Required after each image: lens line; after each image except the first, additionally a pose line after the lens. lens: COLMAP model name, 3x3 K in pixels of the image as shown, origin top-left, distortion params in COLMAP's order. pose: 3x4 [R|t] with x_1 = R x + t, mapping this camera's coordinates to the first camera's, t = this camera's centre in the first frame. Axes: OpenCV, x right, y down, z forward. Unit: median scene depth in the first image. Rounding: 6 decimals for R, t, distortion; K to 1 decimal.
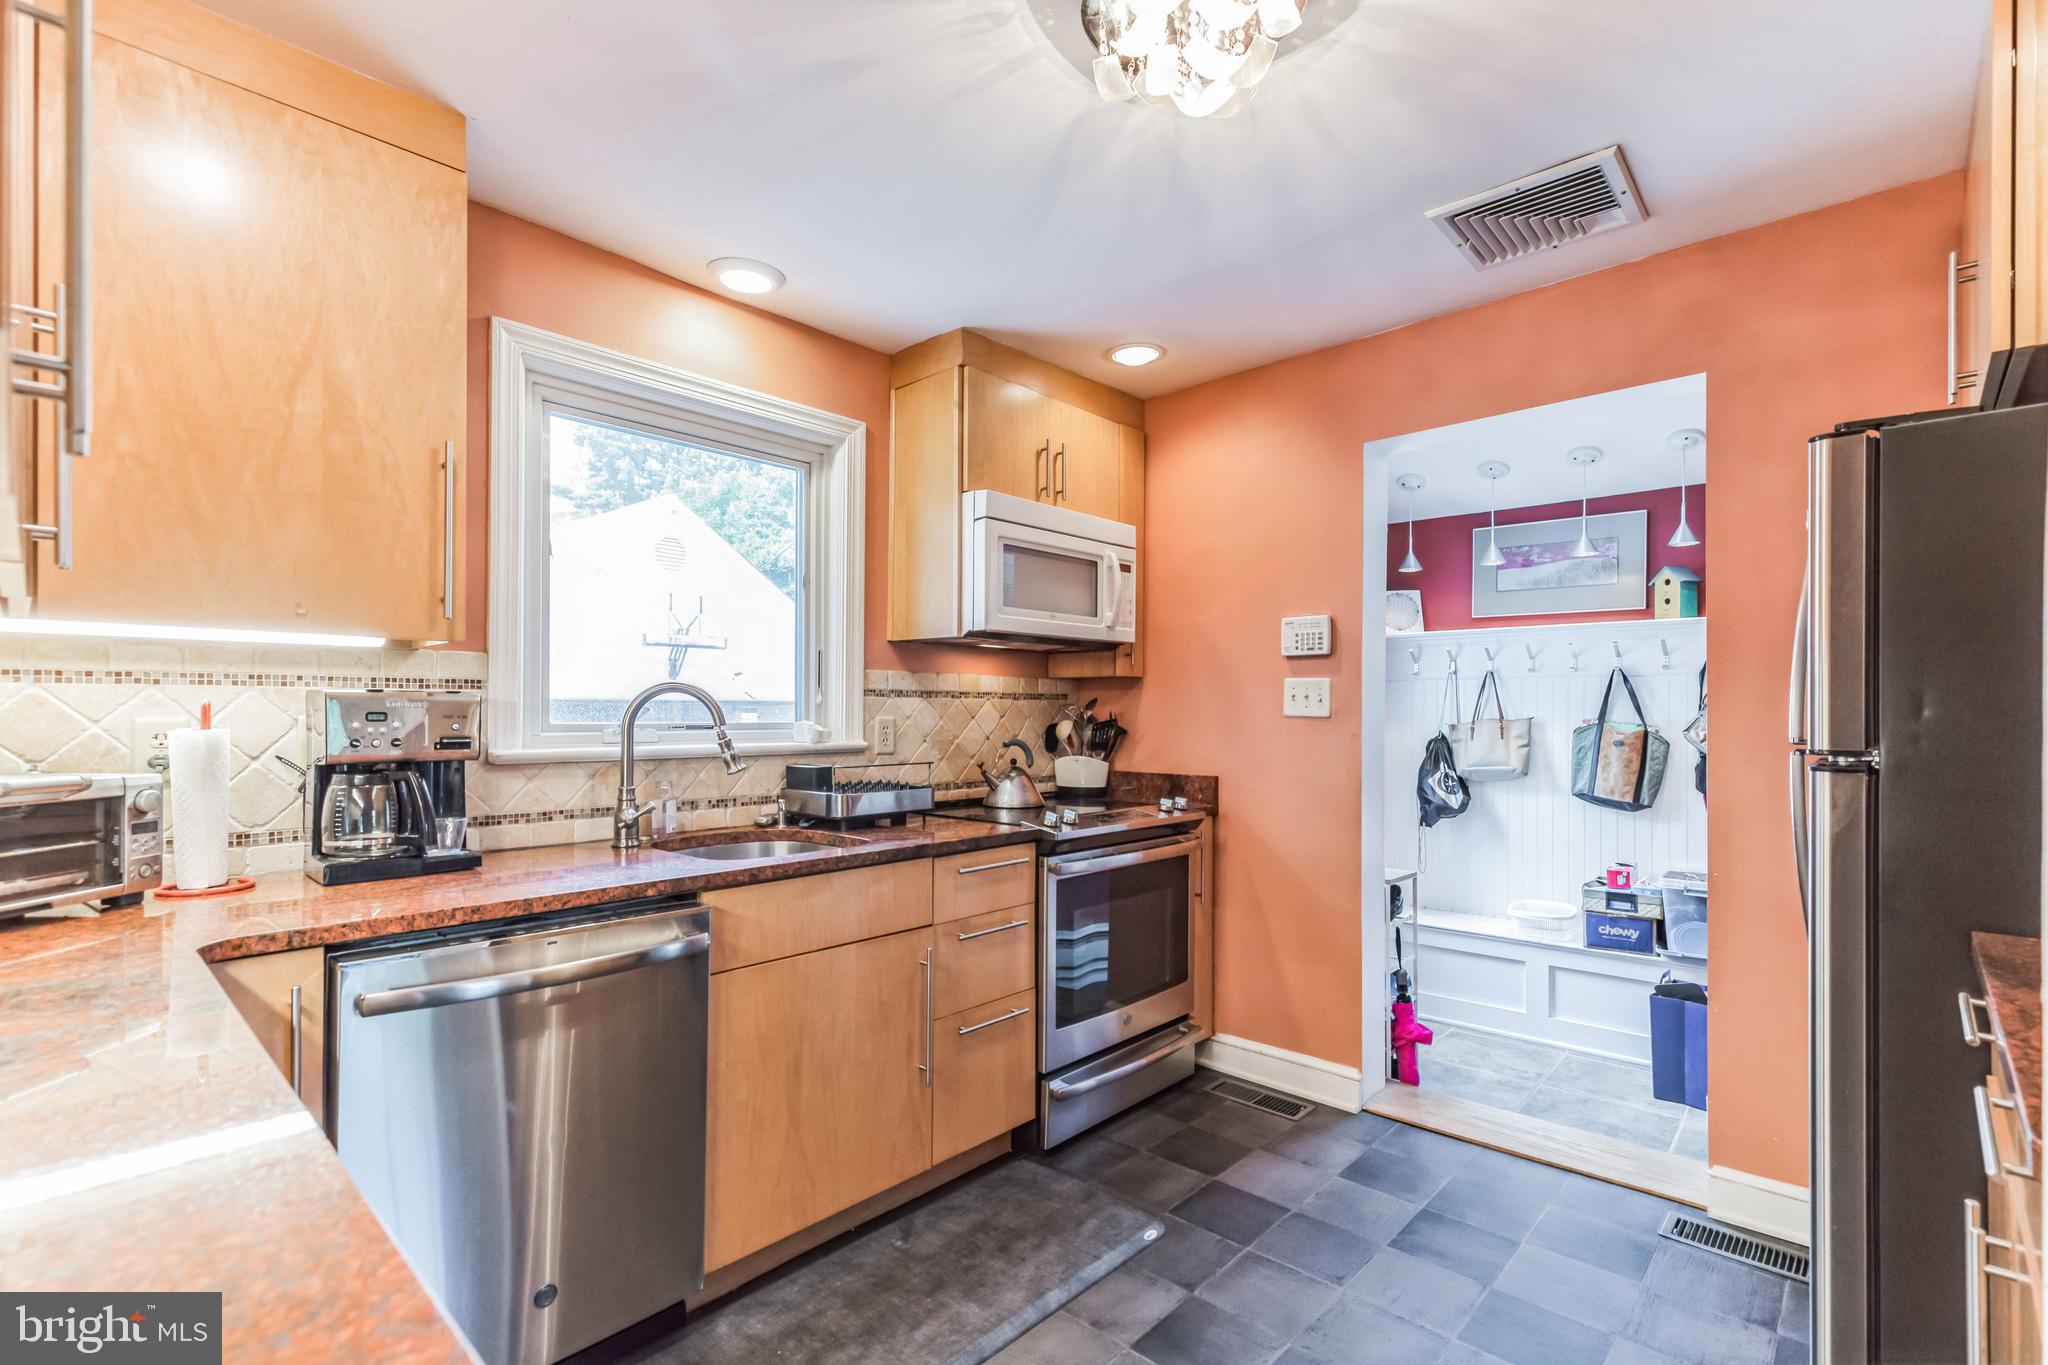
lens RADIAL K [[929.4, 0, 1022.4], [0, 929.4, 703.7], [0, 0, 1]] dist [0.000558, -0.000165]
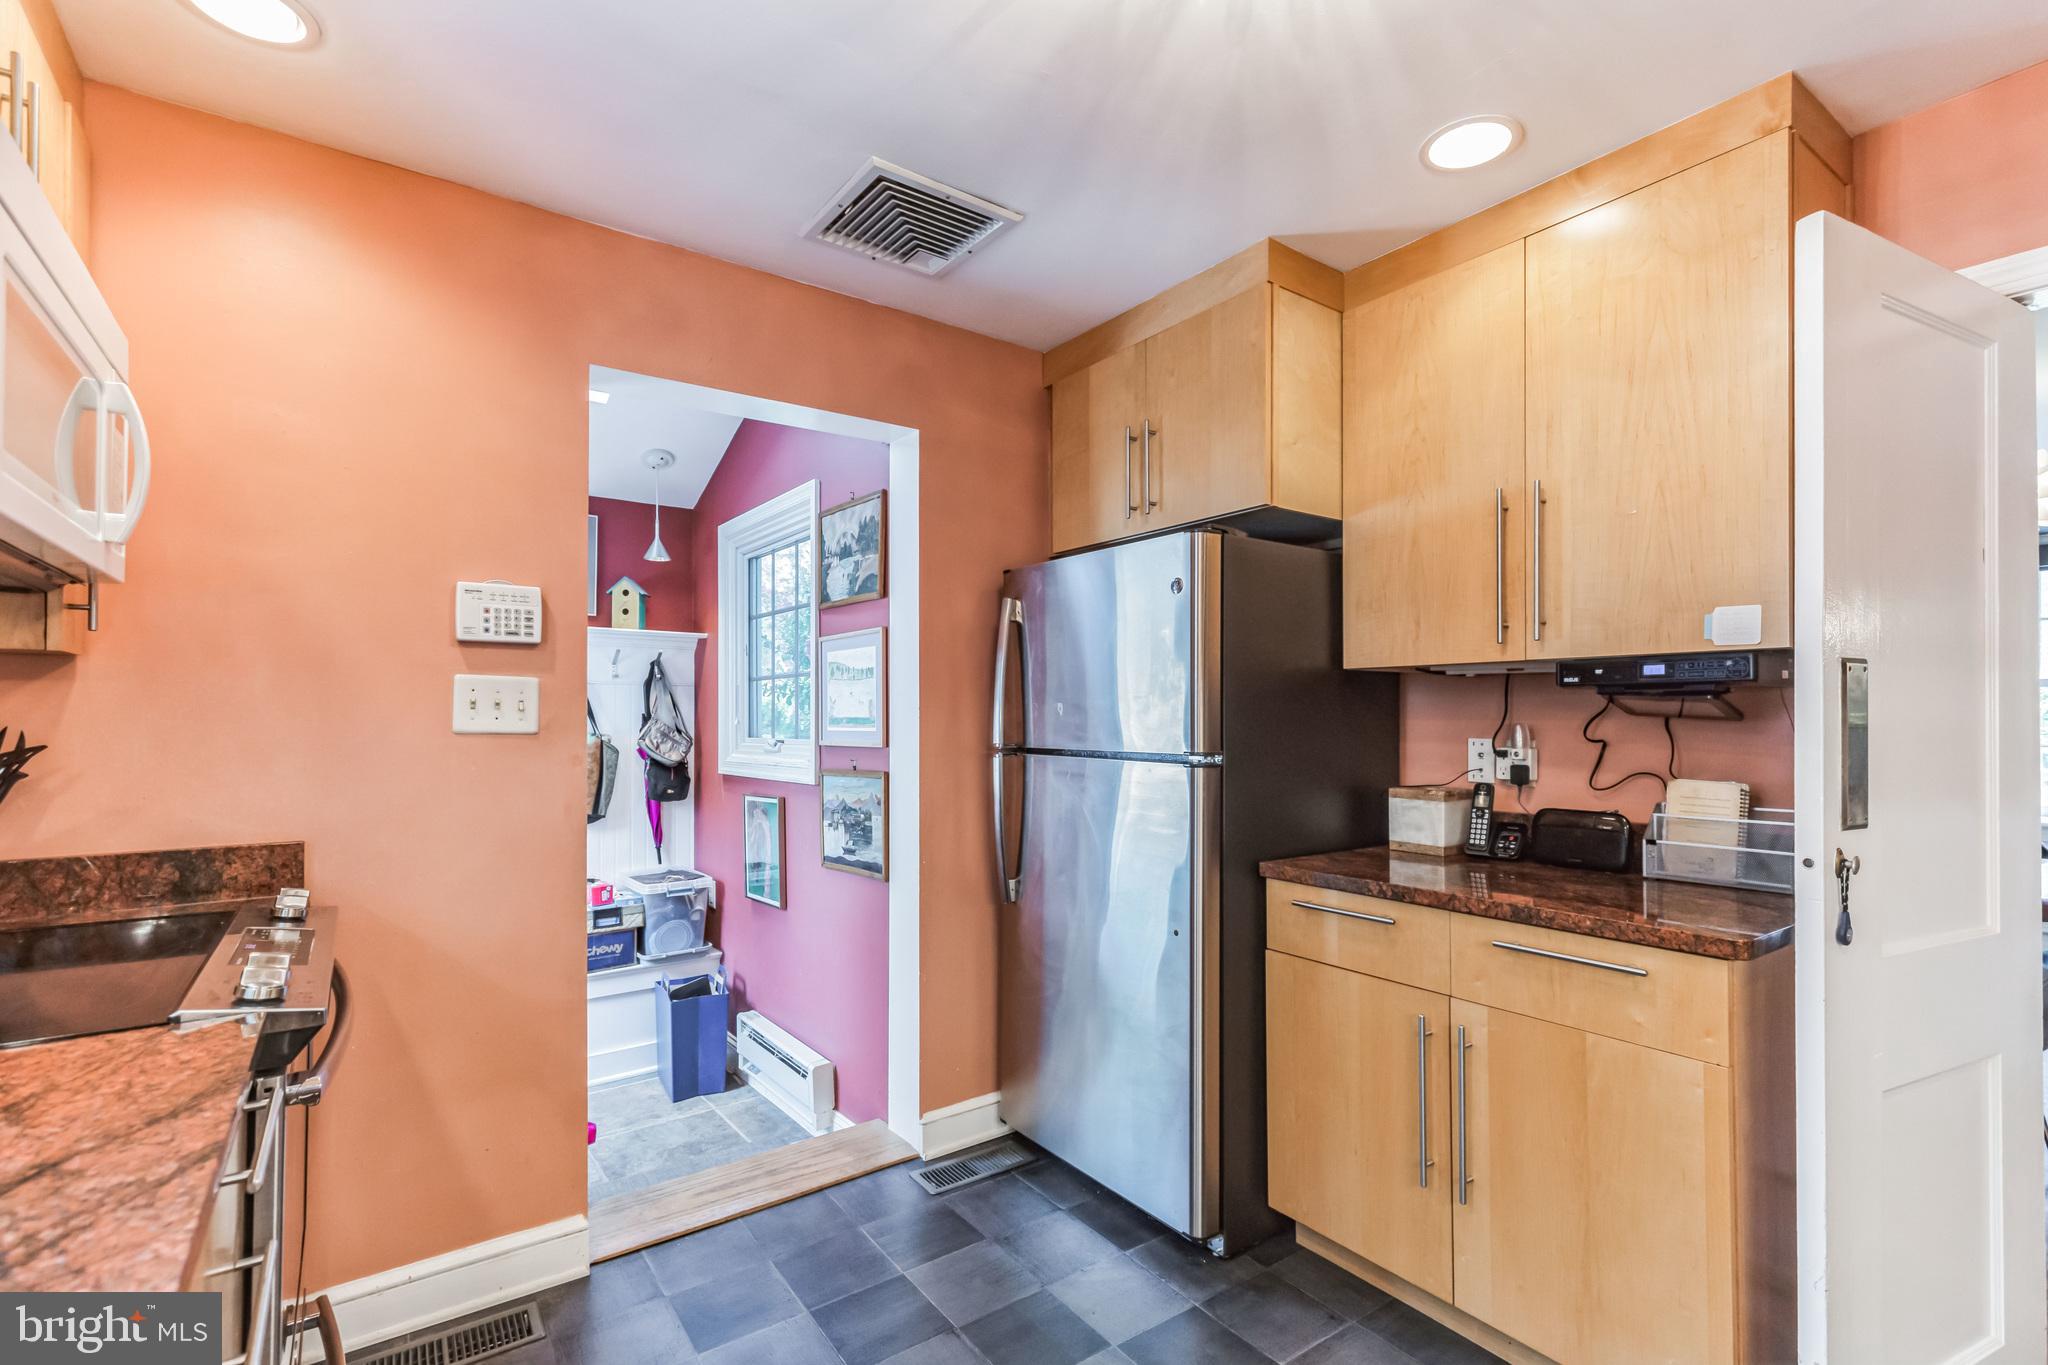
lens RADIAL K [[929.4, 0, 1022.4], [0, 929.4, 703.7], [0, 0, 1]] dist [0.000558, -0.000165]
pose [[0.186536, 0.011578, 0.982380, -0.259858], [-0.007396, 0.999919, -0.010380, -0.002917], [-0.982420, -0.005330, 0.186607, 0.456588]]
